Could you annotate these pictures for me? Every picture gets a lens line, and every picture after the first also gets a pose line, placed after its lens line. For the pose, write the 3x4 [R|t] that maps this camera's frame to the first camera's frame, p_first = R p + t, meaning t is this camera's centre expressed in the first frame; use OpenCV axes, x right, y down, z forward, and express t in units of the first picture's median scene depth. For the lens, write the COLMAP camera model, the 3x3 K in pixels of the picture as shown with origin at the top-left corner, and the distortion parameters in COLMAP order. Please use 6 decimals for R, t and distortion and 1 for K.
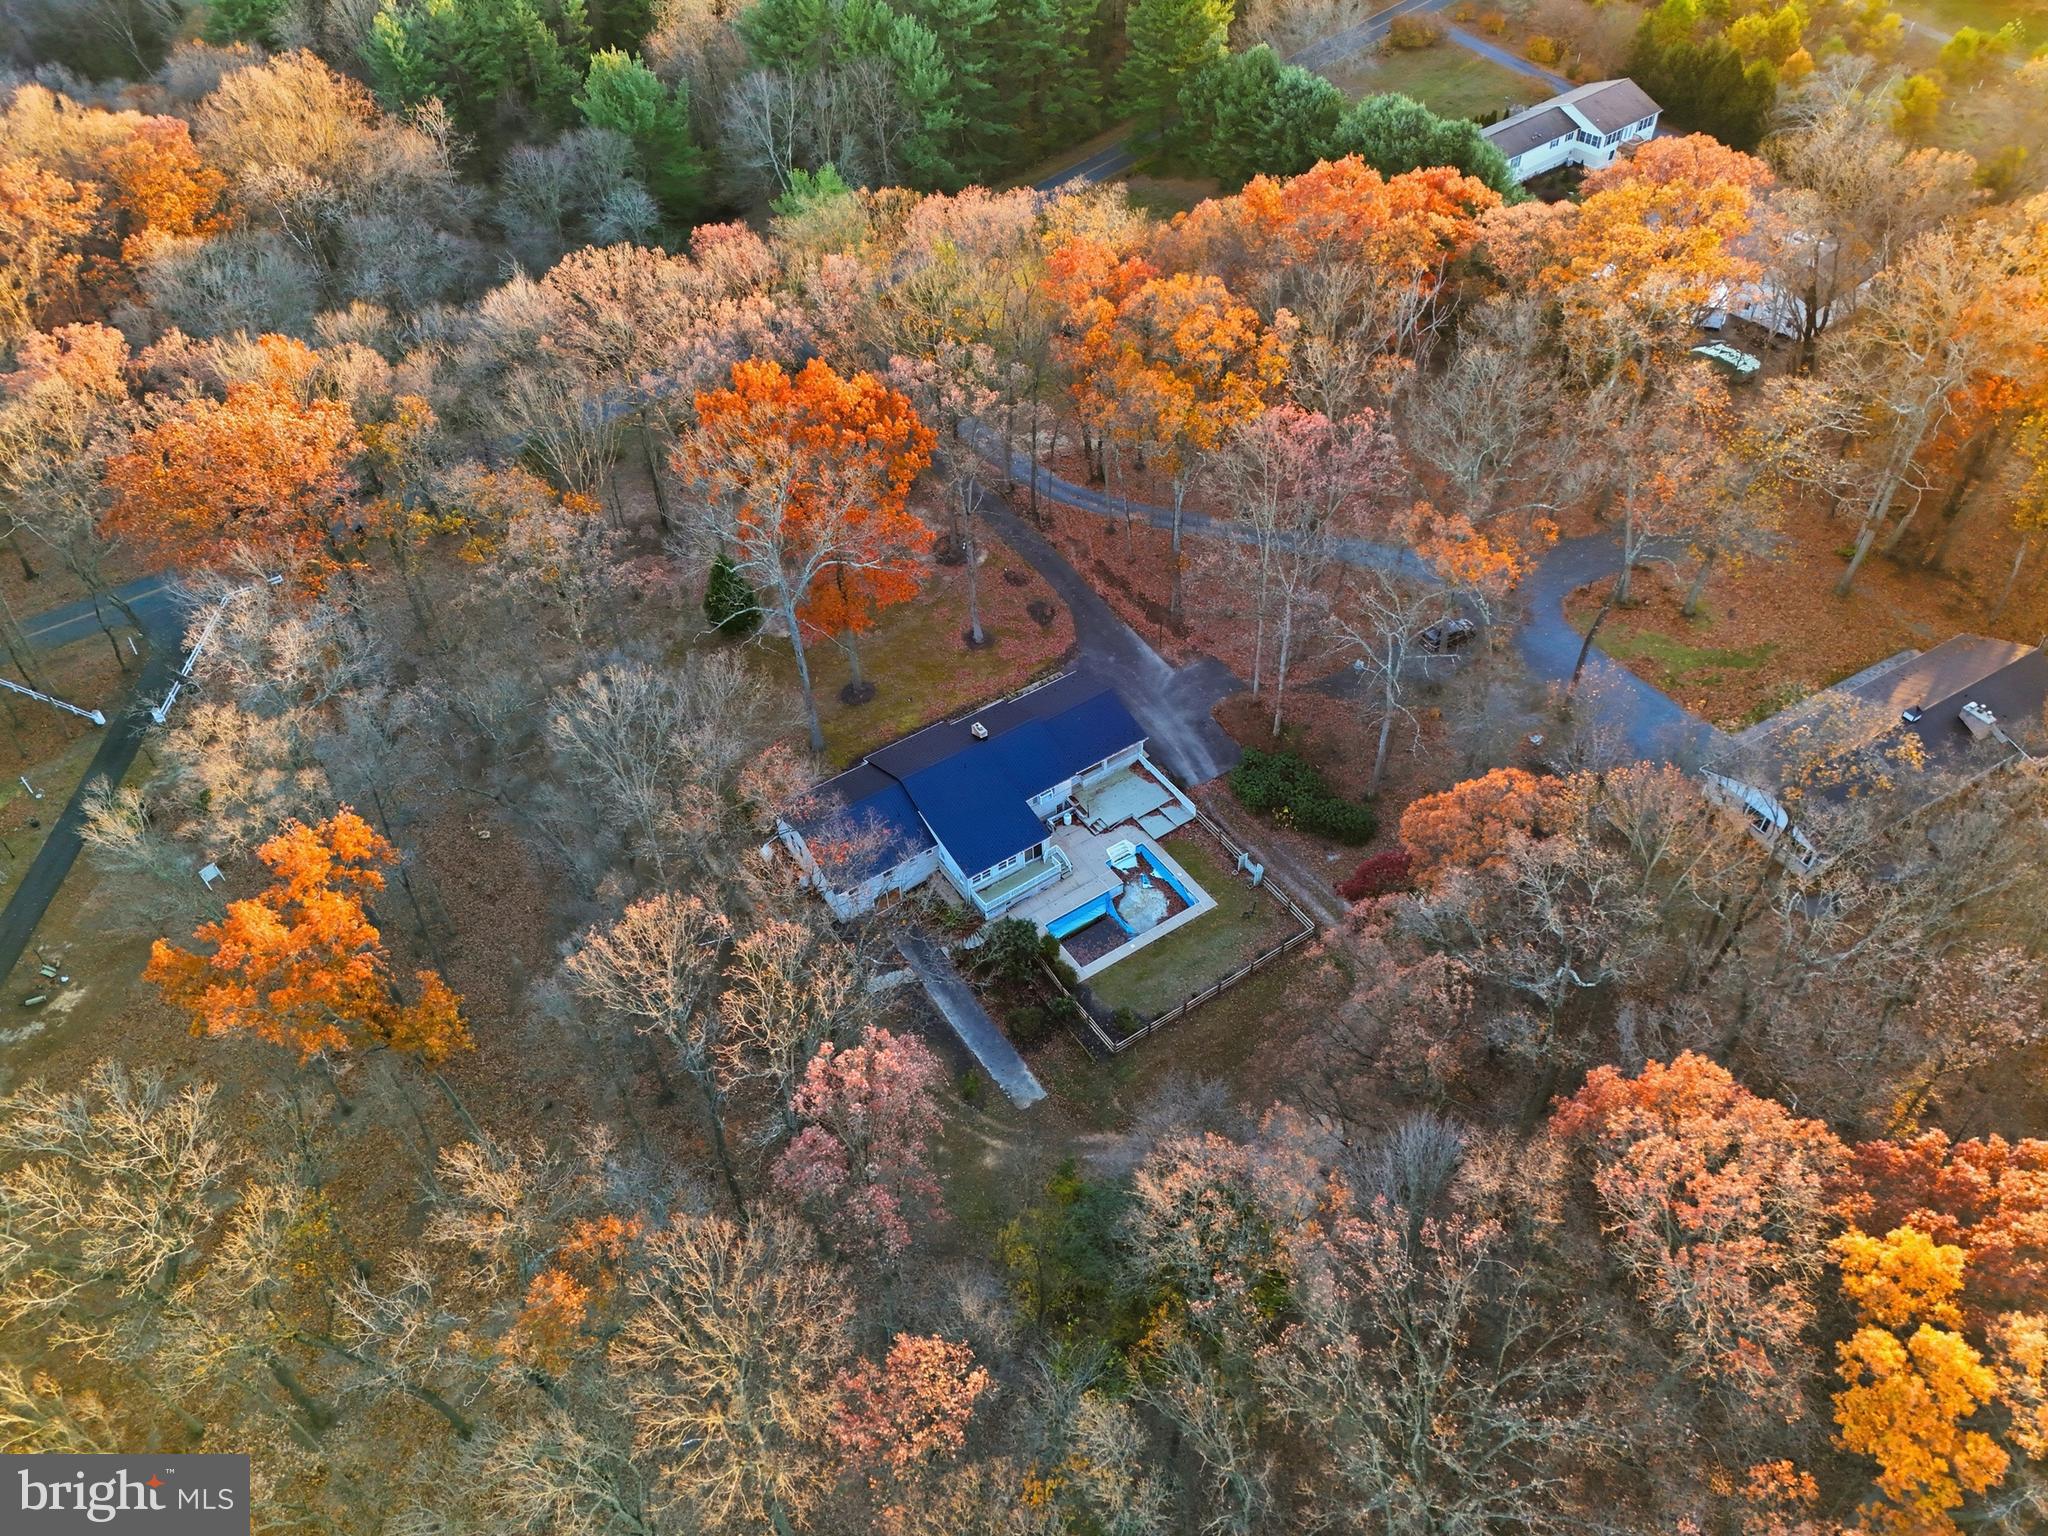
lens RADIAL K [[1485.8, 0, 1024.0], [0, 1485.8, 768.0], [0, 0, 1]] dist [0.098816, -0.098093]
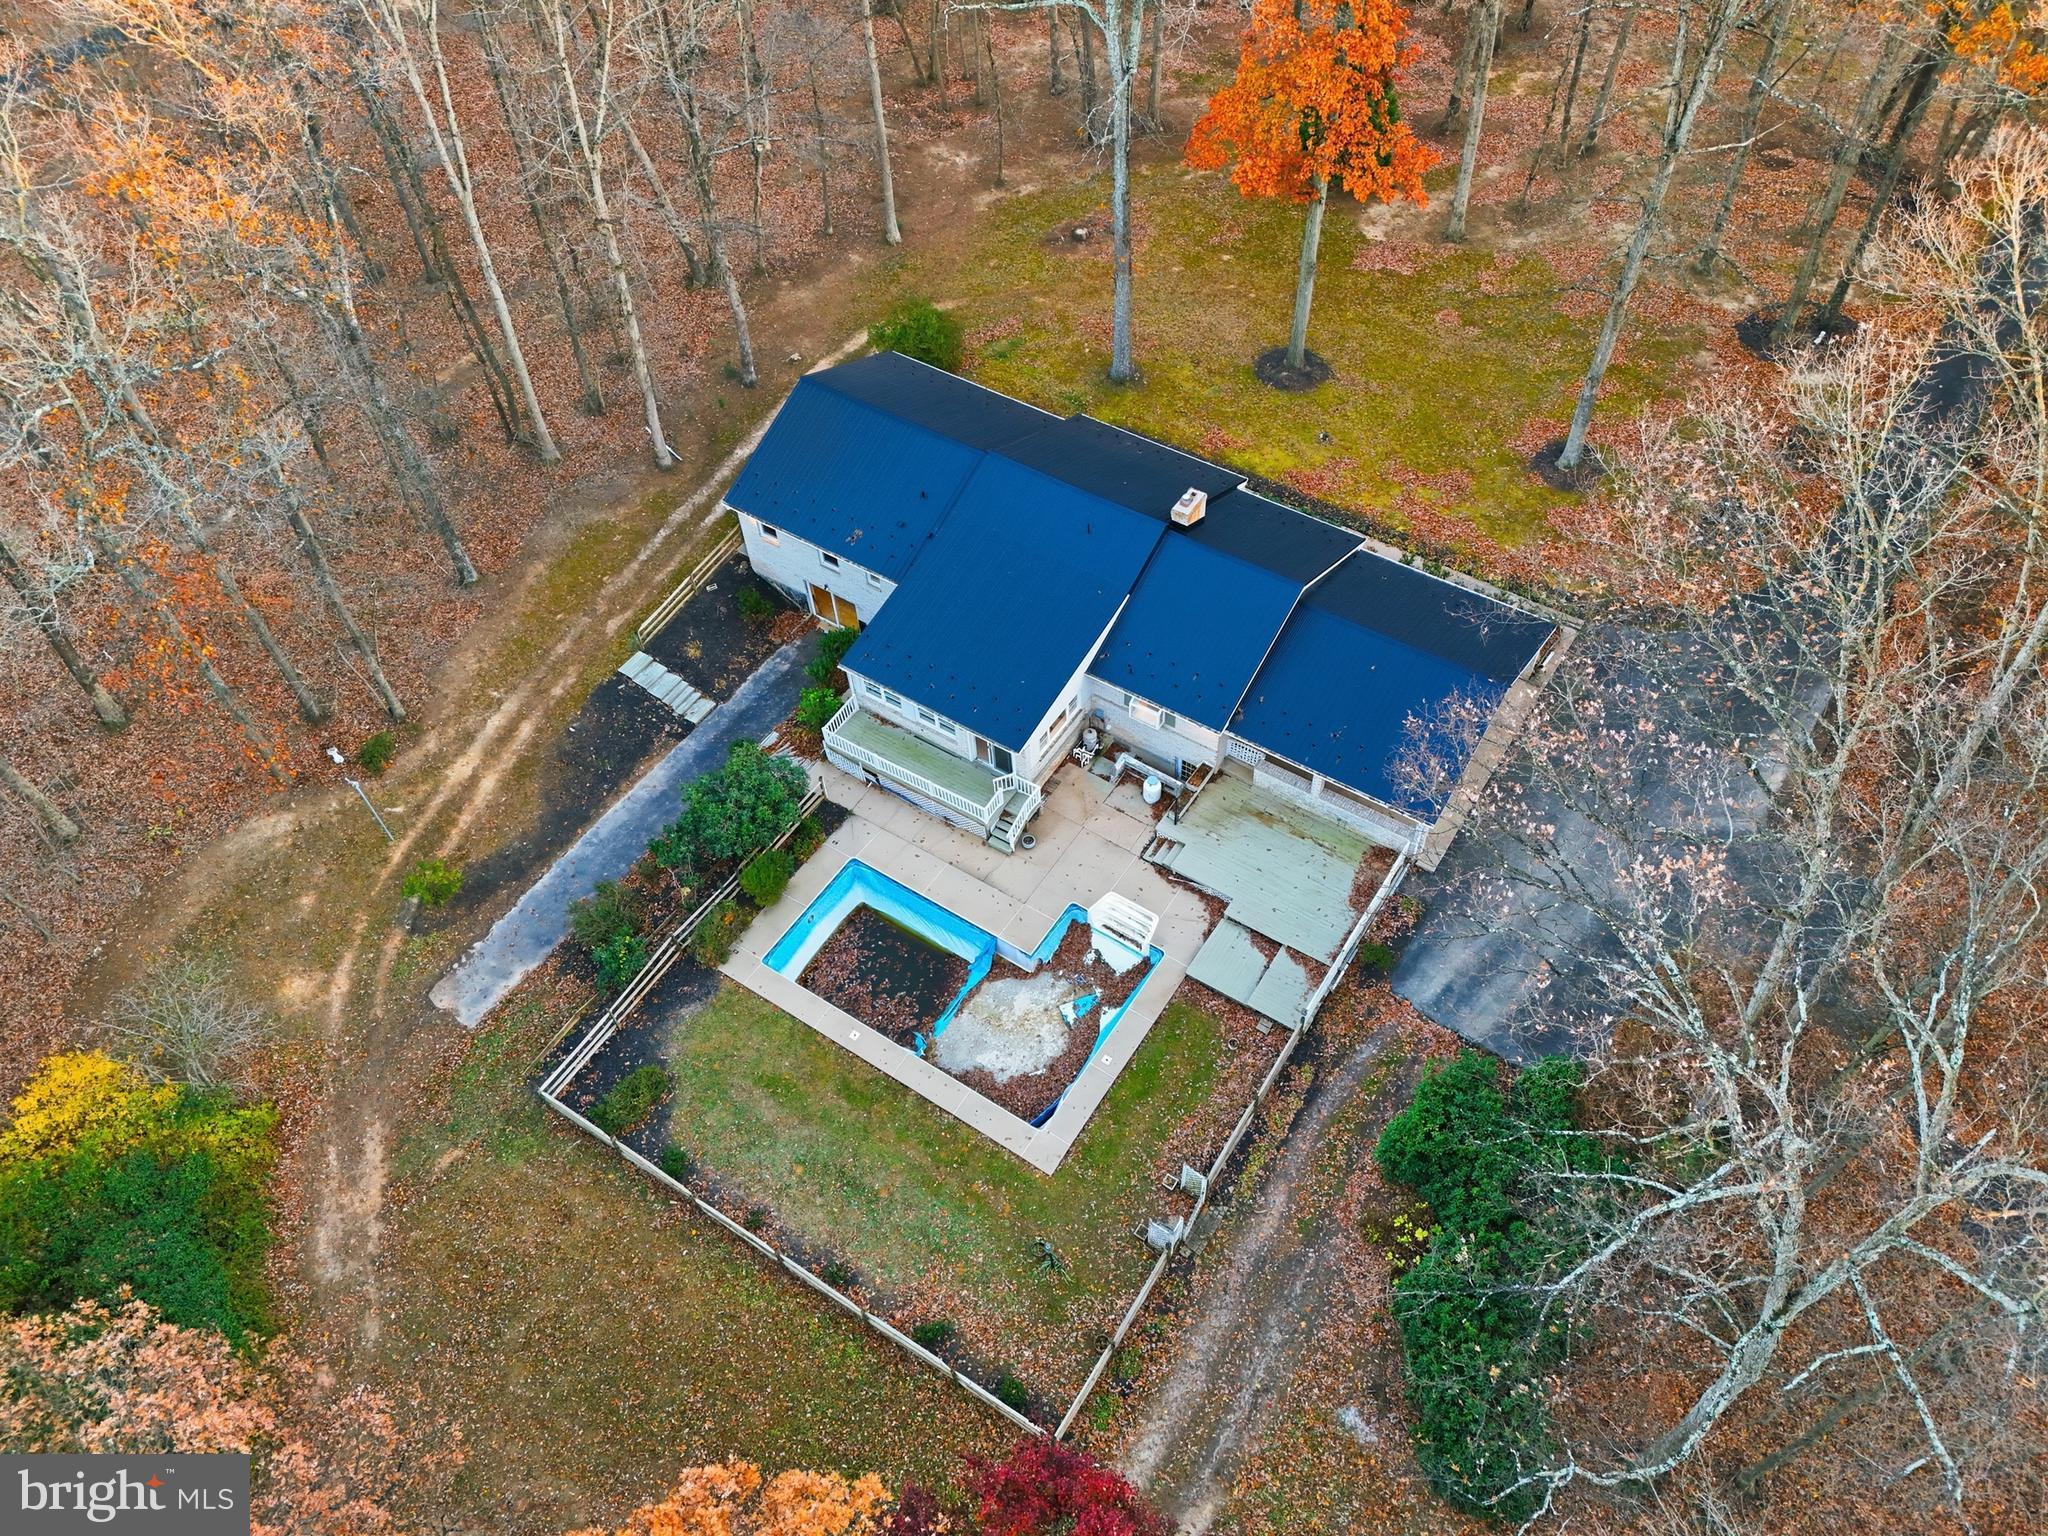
lens RADIAL K [[1500.9, 0, 1024.0], [0, 1500.9, 768.0], [0, 0, 1]] dist [0.071783, -0.061513]
pose [[0.384706, 0.735473, -0.557746, 0.254986], [-0.630379, 0.650733, 0.423285, -0.131760], [0.674258, 0.188751, 0.713967, 0.660787]]
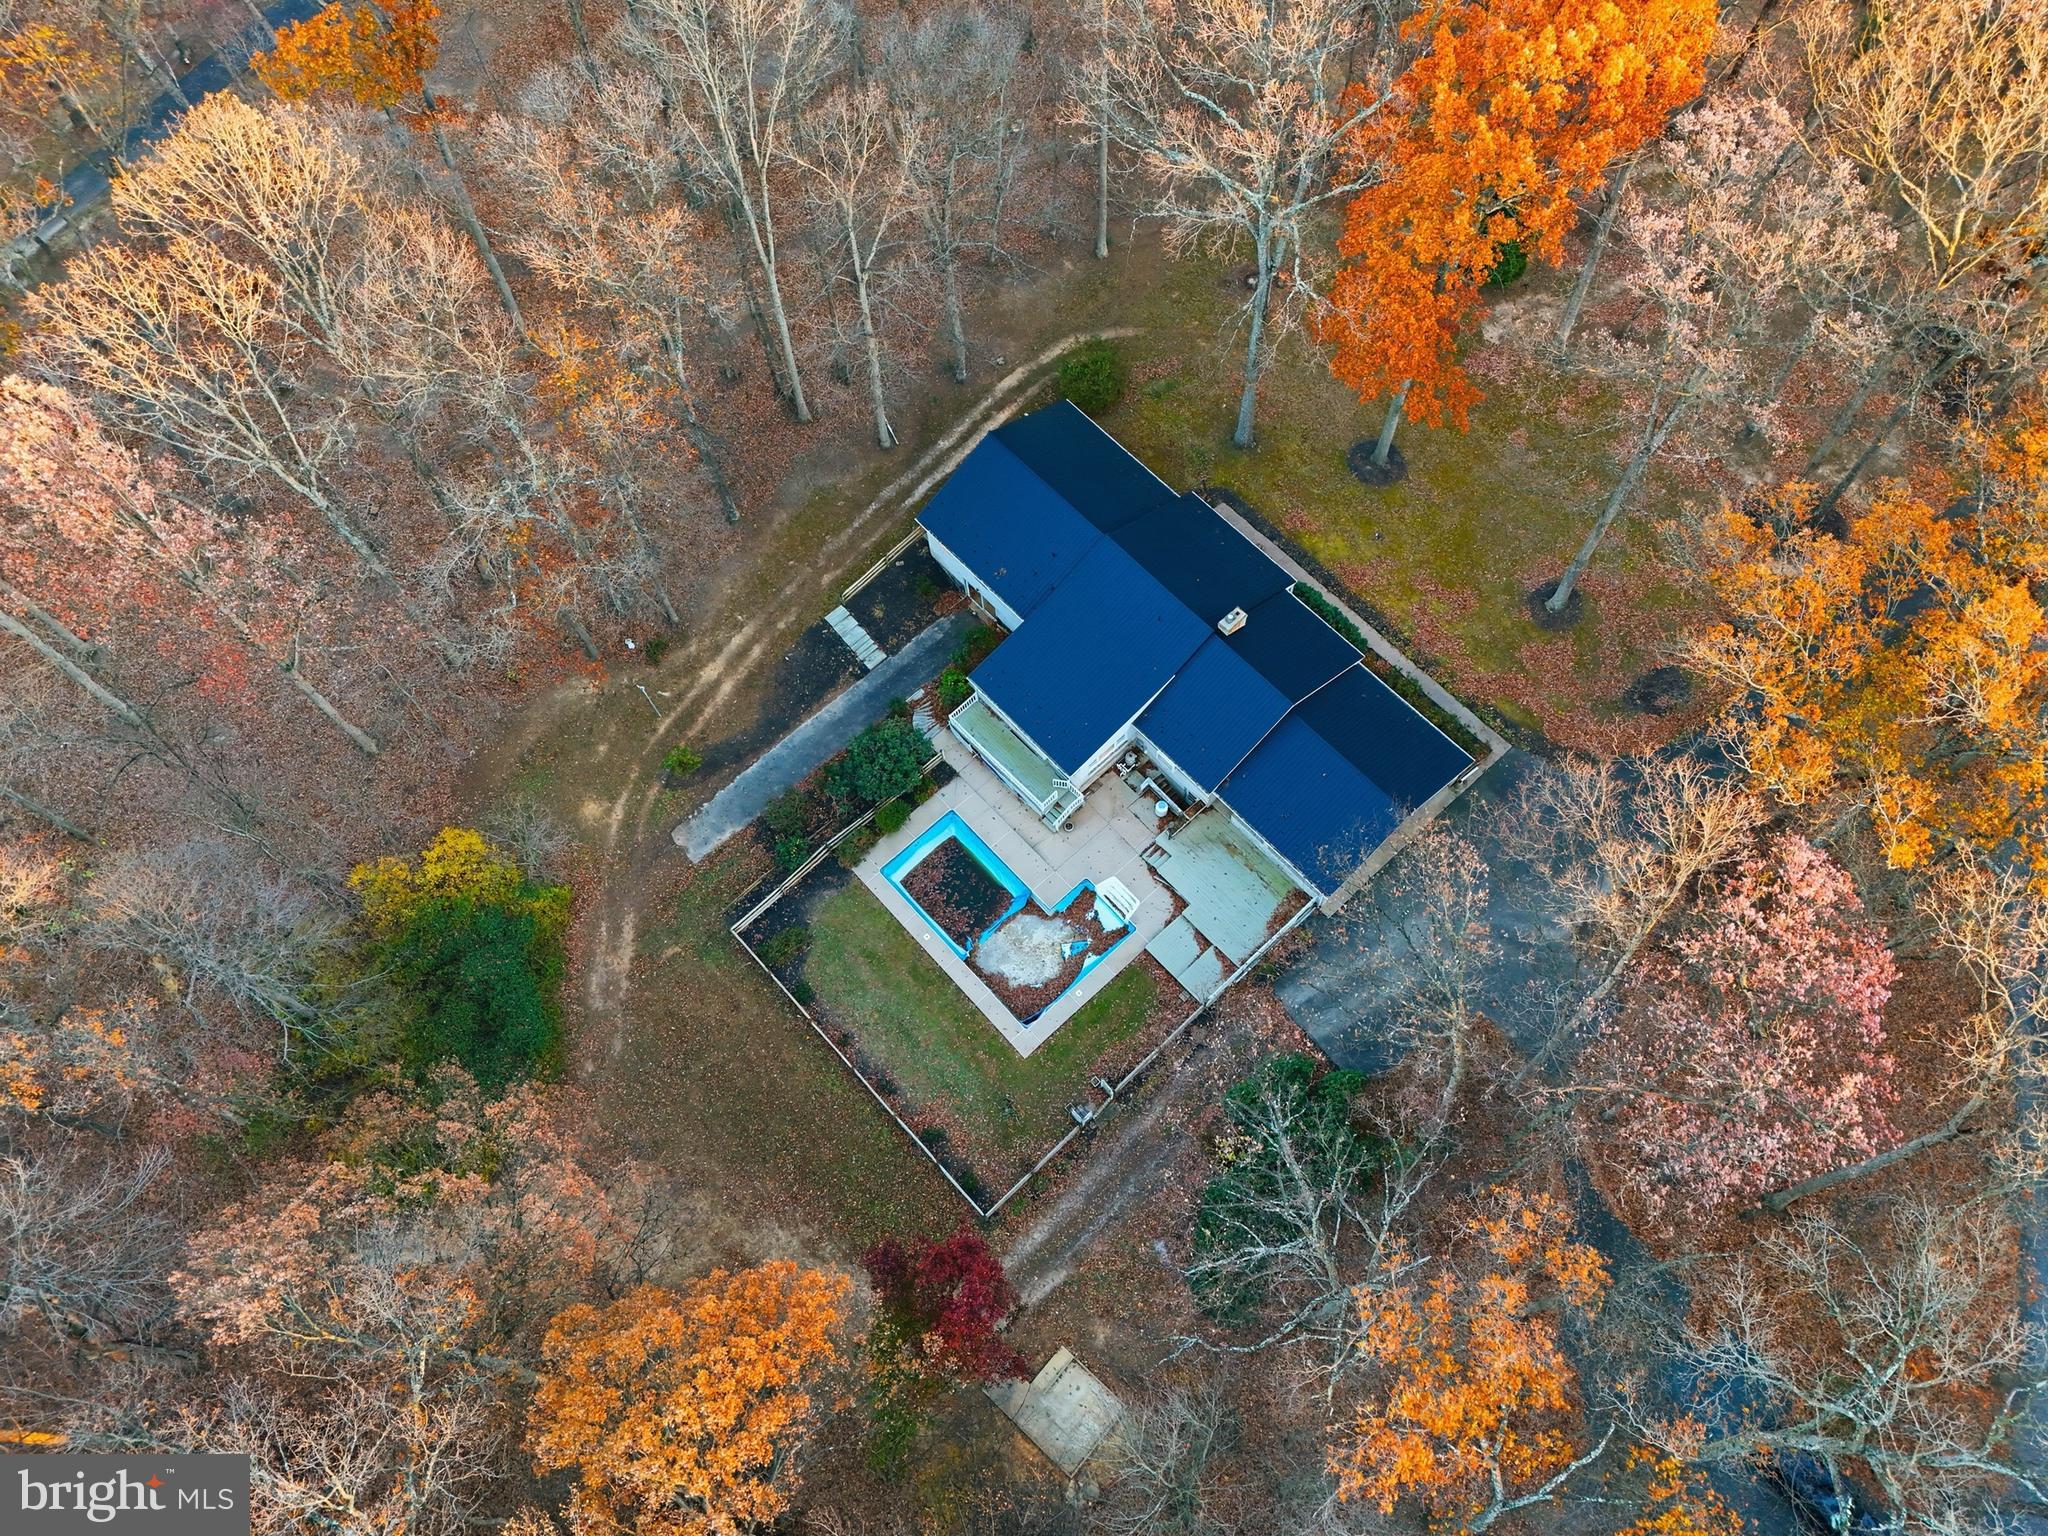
lens RADIAL K [[1485.8, 0, 1024.0], [0, 1485.8, 768.0], [0, 0, 1]] dist [0.098816, -0.098093]
pose [[0.151117, 0.914178, -0.376089, 0.240660], [-0.670794, 0.374289, 0.640268, -0.334178], [0.726085, 0.155523, 0.669786, 0.536002]]
